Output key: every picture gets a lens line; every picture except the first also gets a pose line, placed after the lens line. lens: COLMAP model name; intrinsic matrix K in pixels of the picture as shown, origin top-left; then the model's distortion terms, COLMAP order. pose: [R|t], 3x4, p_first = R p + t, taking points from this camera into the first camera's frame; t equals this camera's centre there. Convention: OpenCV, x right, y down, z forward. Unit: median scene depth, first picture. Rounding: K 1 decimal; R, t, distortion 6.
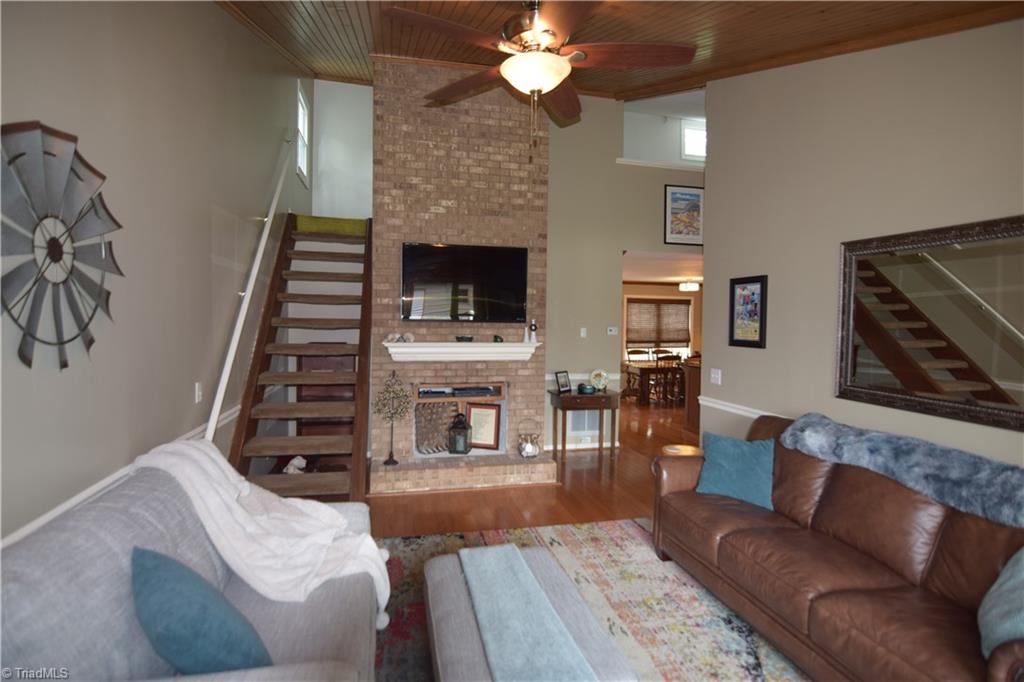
lens RADIAL K [[504.8, 0, 507.9], [0, 504.8, 338.3], [0, 0, 1]] dist [-0.024285, 0.003102]
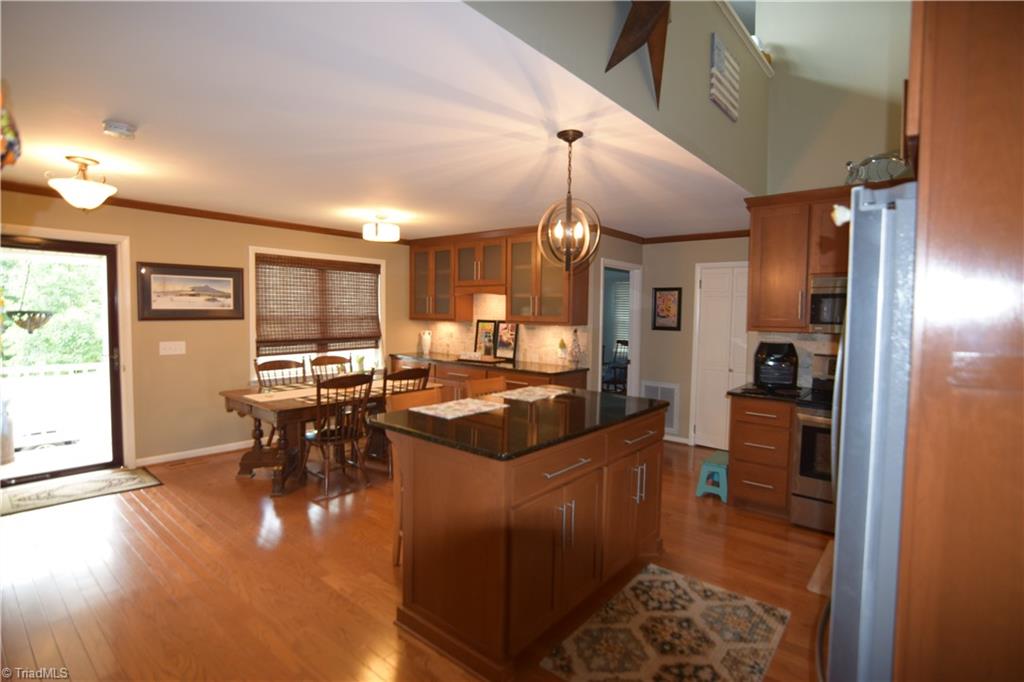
lens RADIAL K [[504.8, 0, 512.4], [0, 504.8, 341.9], [0, 0, 1]] dist [-0.024285, 0.003102]
pose [[0.803161, -0.034455, 0.594765, 0.316582], [0.015307, 0.999190, 0.037214, -0.018474], [-0.595566, -0.020785, 0.803038, 1.009188]]
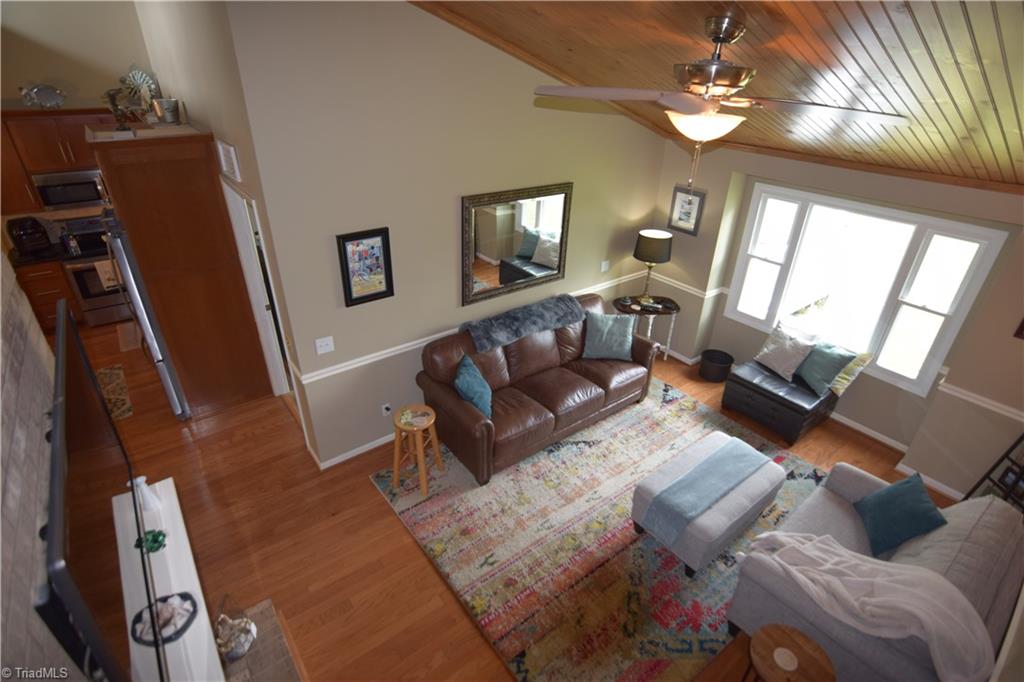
lens RADIAL K [[504.8, 0, 508.1], [0, 504.8, 343.4], [0, 0, 1]] dist [-0.024285, 0.003102]
pose [[-0.409720, -0.460201, 0.787619, -0.343084], [0.005833, 0.862078, 0.506741, -0.310971], [-0.912192, 0.212217, -0.350527, 0.849032]]
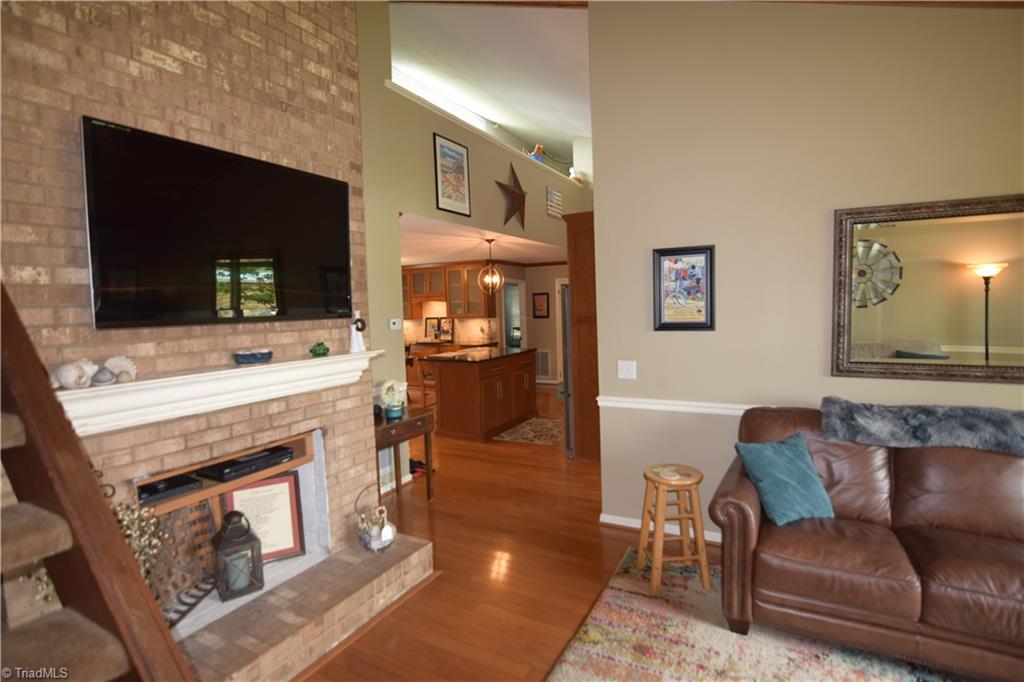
lens RADIAL K [[504.8, 0, 507.5], [0, 504.8, 339.5], [0, 0, 1]] dist [-0.024285, 0.003102]
pose [[0.670277, -0.082582, 0.737502, -0.264378], [0.066127, 0.996482, 0.051482, -0.023409], [-0.739159, 0.014262, 0.673380, 0.493848]]
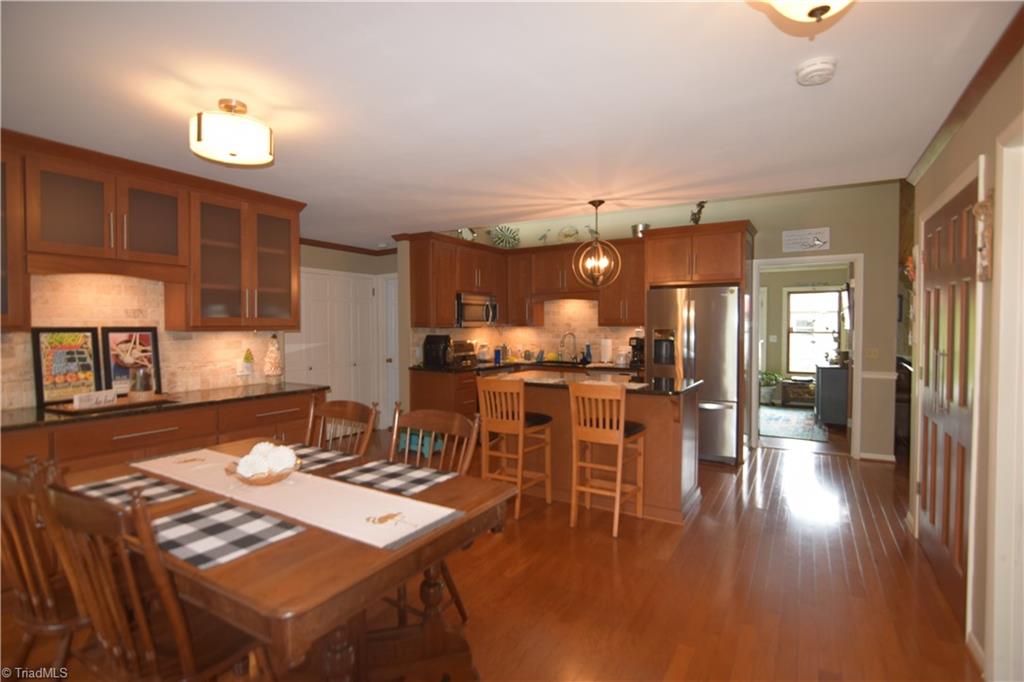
lens RADIAL K [[504.8, 0, 506.2], [0, 504.8, 339.8], [0, 0, 1]] dist [-0.024285, 0.003102]
pose [[-0.713850, -0.027831, 0.699745, 0.197960], [0.019864, 0.998003, 0.059958, -0.037361], [-0.700016, 0.056701, -0.711872, 2.101647]]
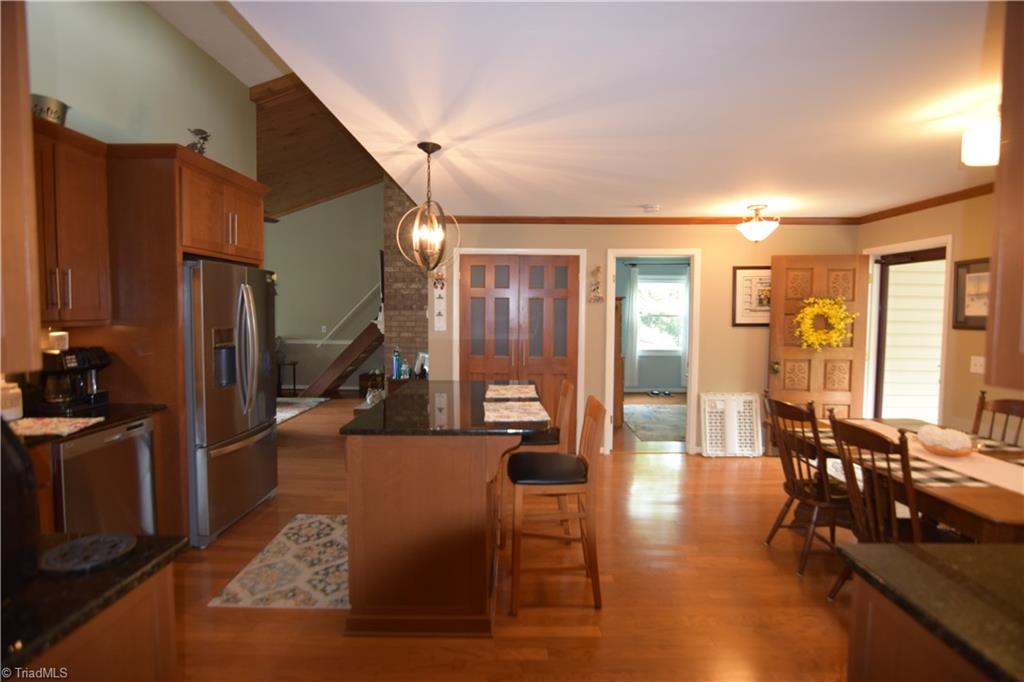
lens RADIAL K [[504.8, 0, 512.4], [0, 504.8, 341.9], [0, 0, 1]] dist [-0.024285, 0.003102]
pose [[-0.234944, 0.041194, -0.971136, 1.228177], [-0.042063, 0.997735, 0.052499, -0.024783], [0.971098, 0.053183, -0.232679, 1.635398]]
